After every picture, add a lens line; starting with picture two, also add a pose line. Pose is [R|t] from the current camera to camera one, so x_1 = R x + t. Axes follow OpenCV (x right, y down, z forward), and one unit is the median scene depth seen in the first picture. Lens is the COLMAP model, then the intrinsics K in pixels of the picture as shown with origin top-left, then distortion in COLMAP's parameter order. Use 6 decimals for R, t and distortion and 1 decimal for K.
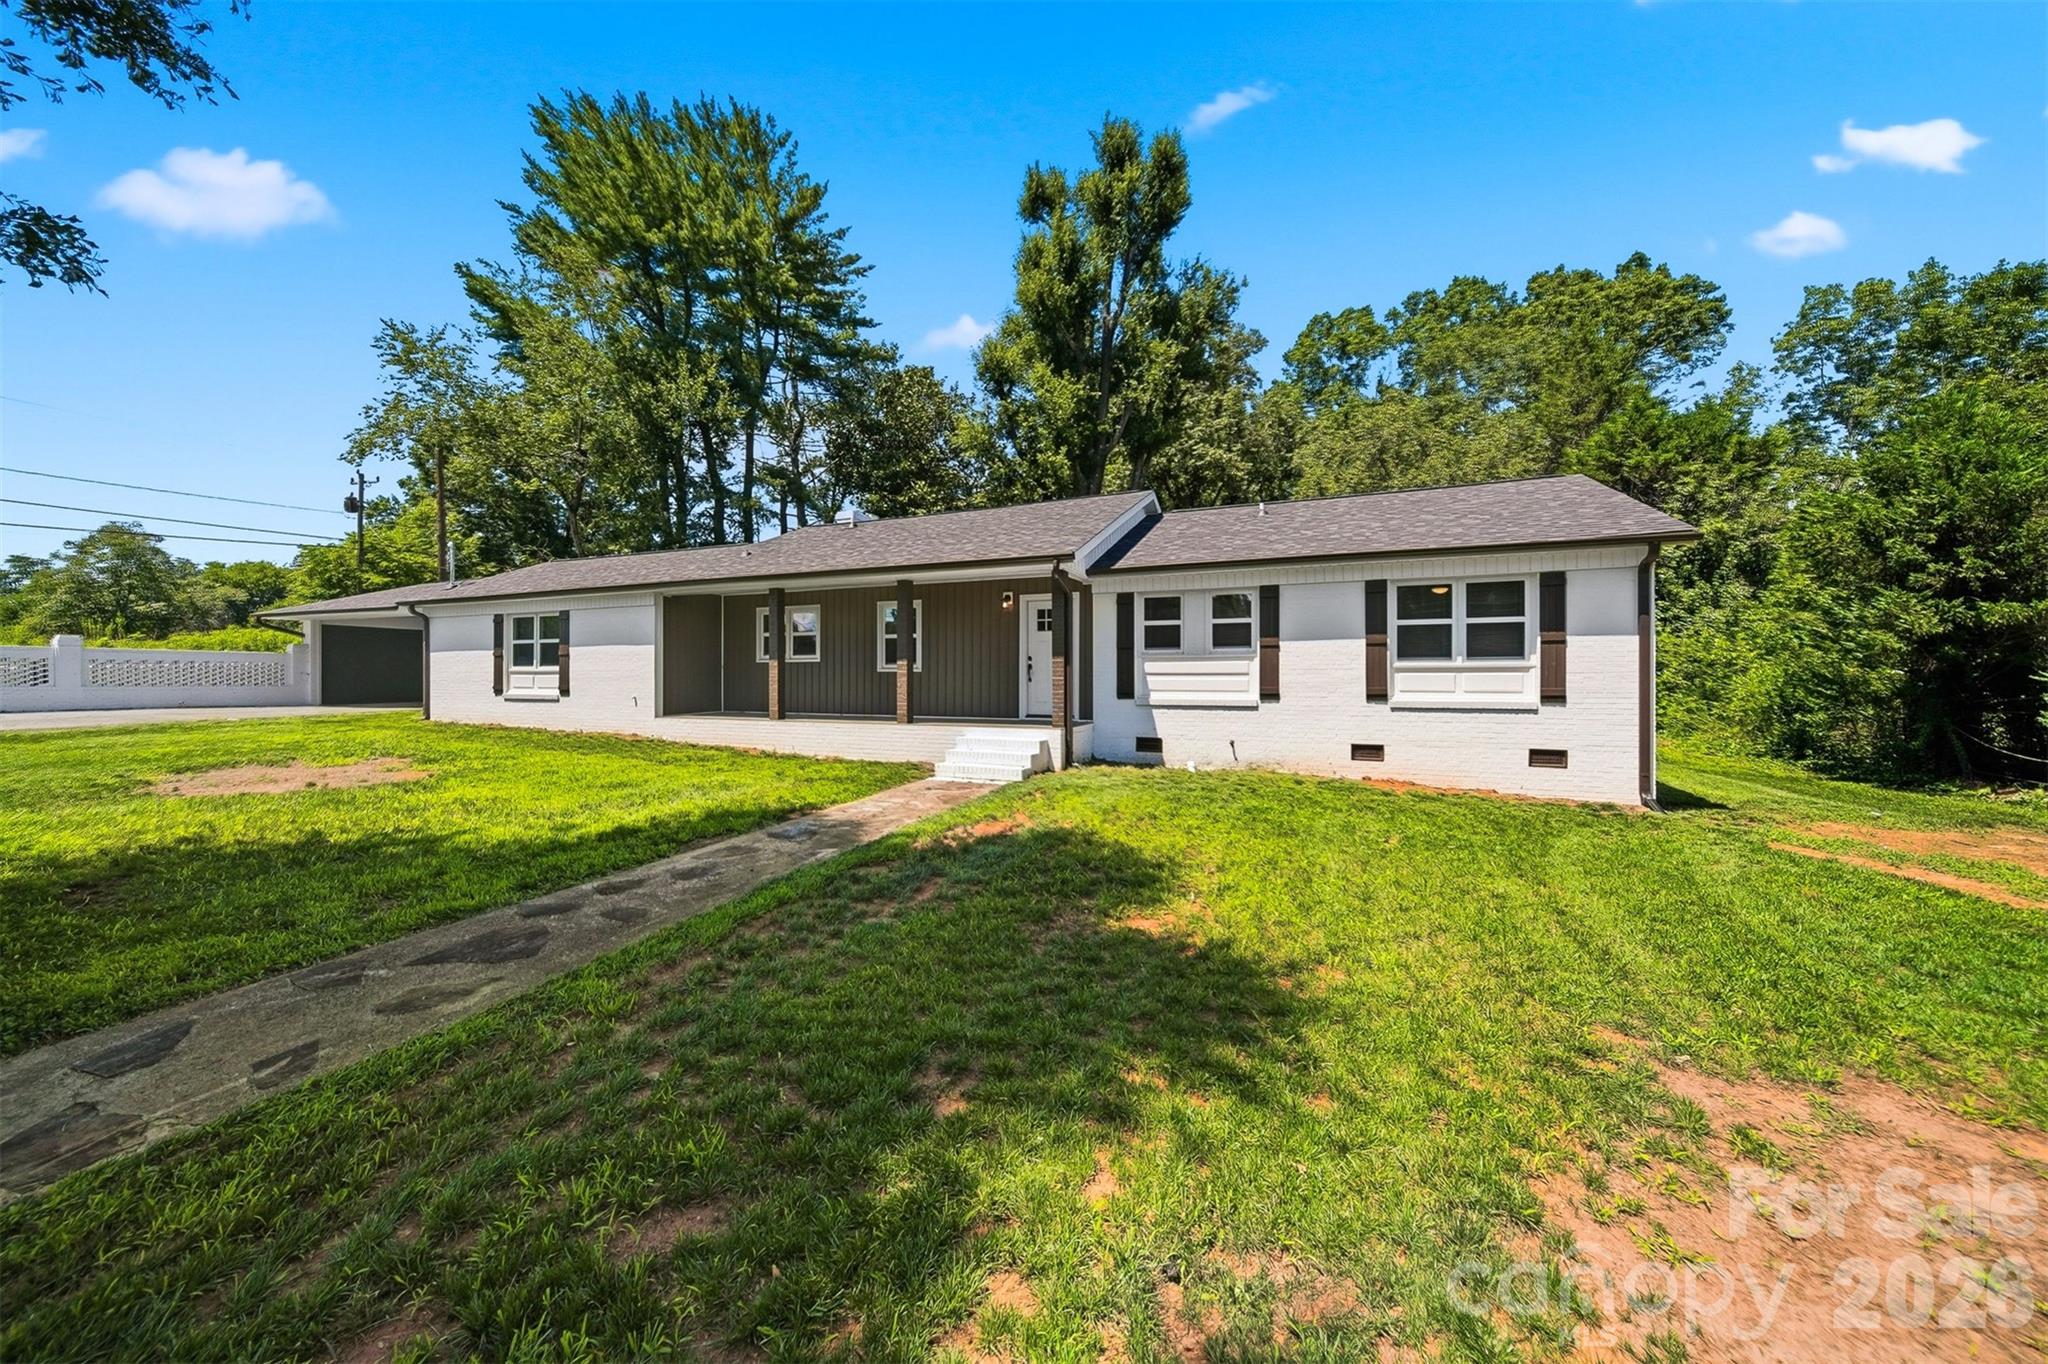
lens RADIAL K [[724.8, 0, 1021.2], [0, 724.8, 676.2], [0, 0, 1]] dist [-0.001835, -0.000318]
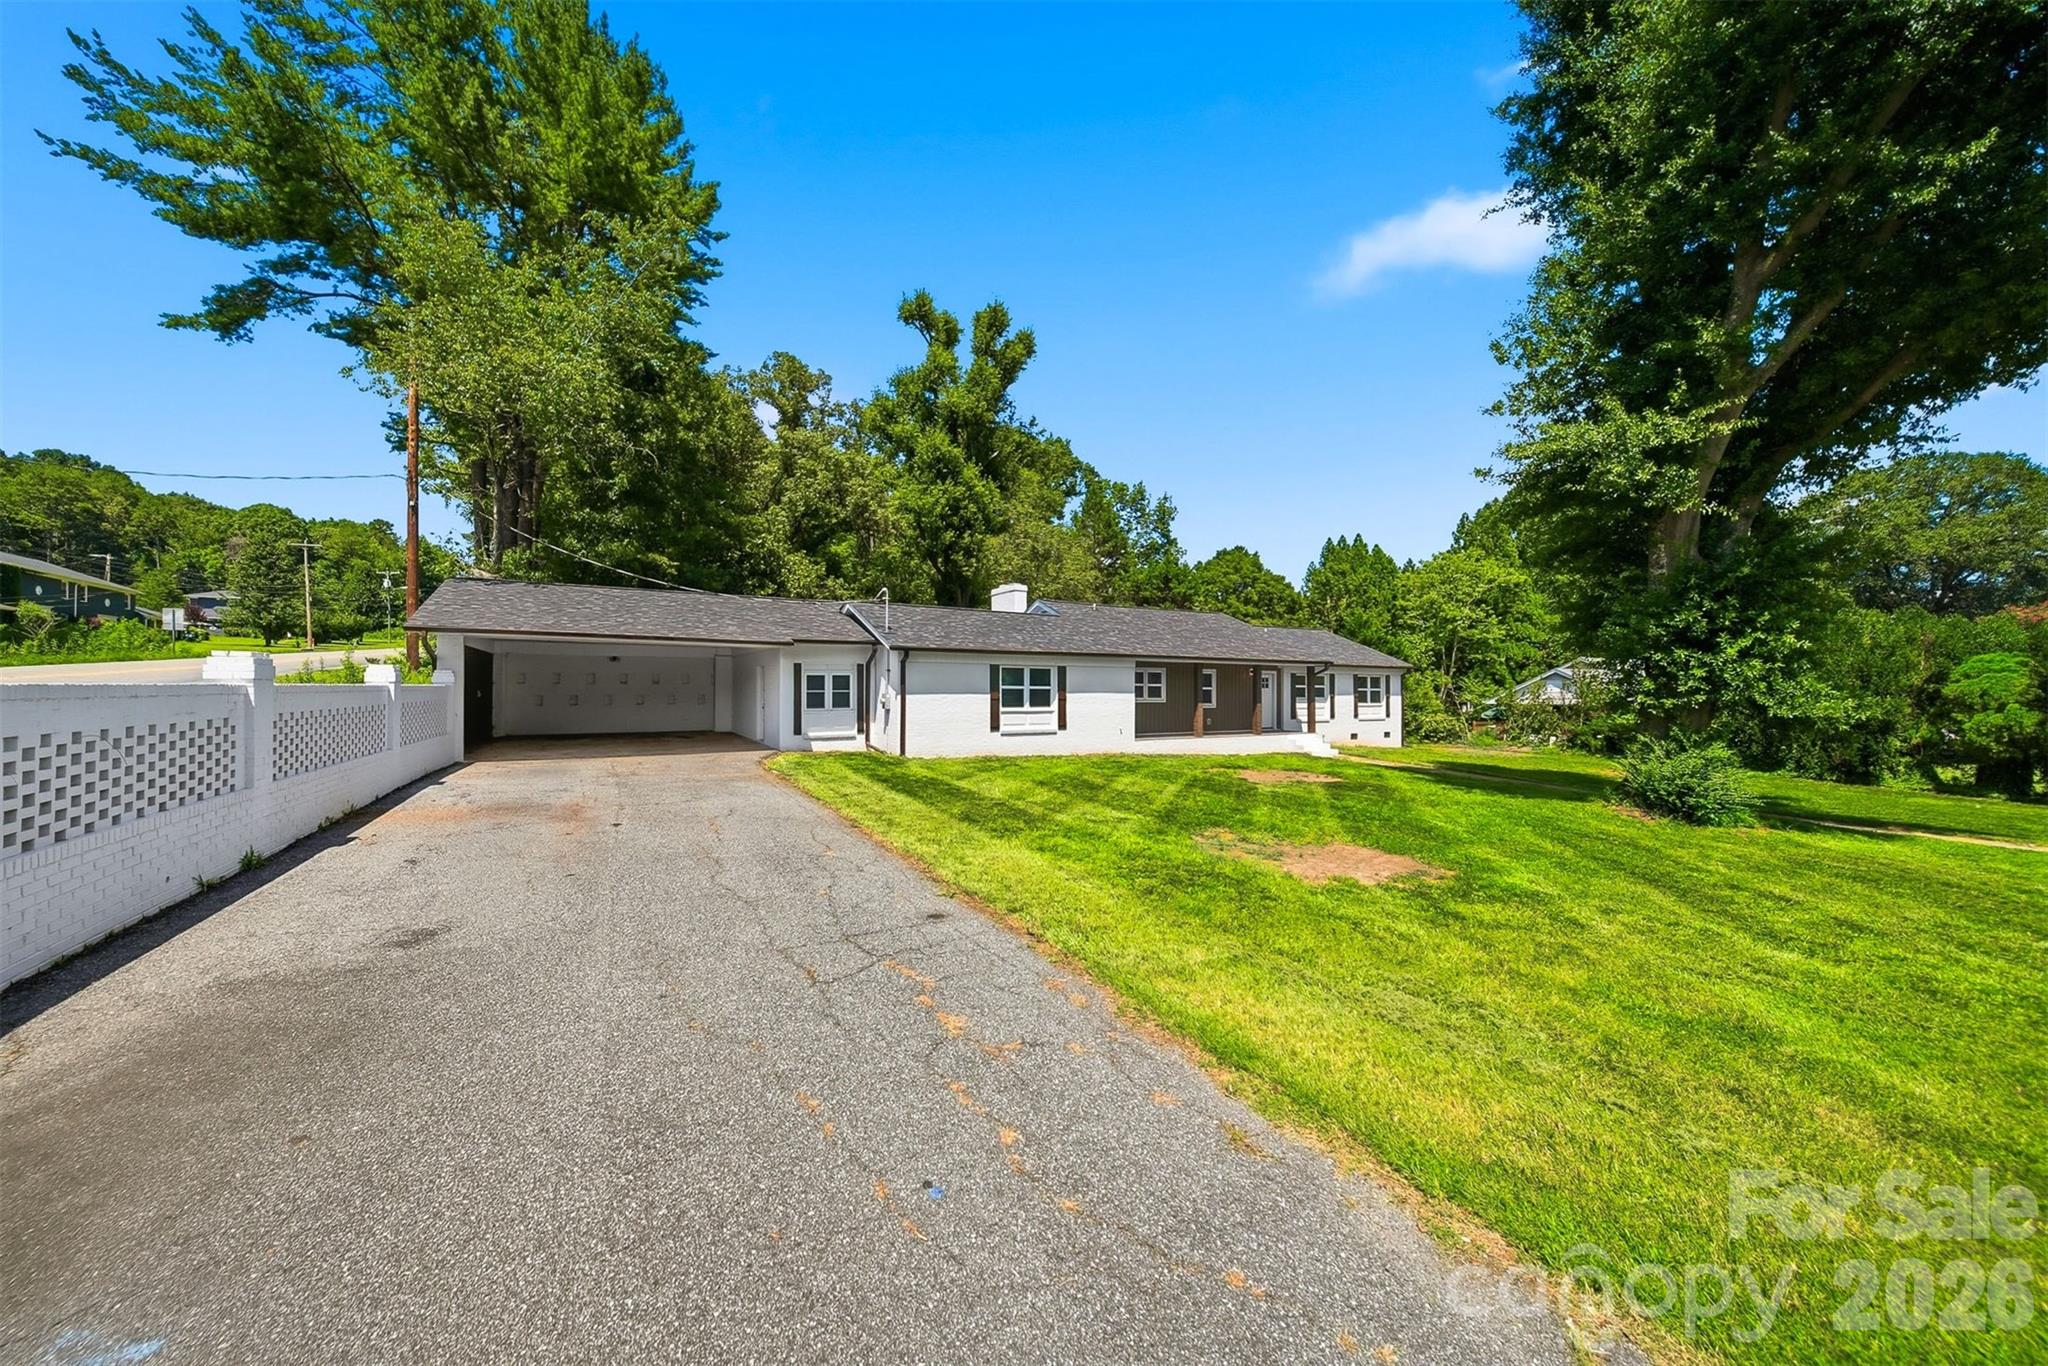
lens RADIAL K [[724.8, 0, 1021.2], [0, 724.8, 677.2], [0, 0, 1]] dist [-0.001835, -0.000318]
pose [[0.600985, 0.015425, 0.799111, -2.265421], [-0.010608, 0.999880, -0.011322, -0.068927], [-0.799190, -0.001673, 0.601076, 0.317788]]
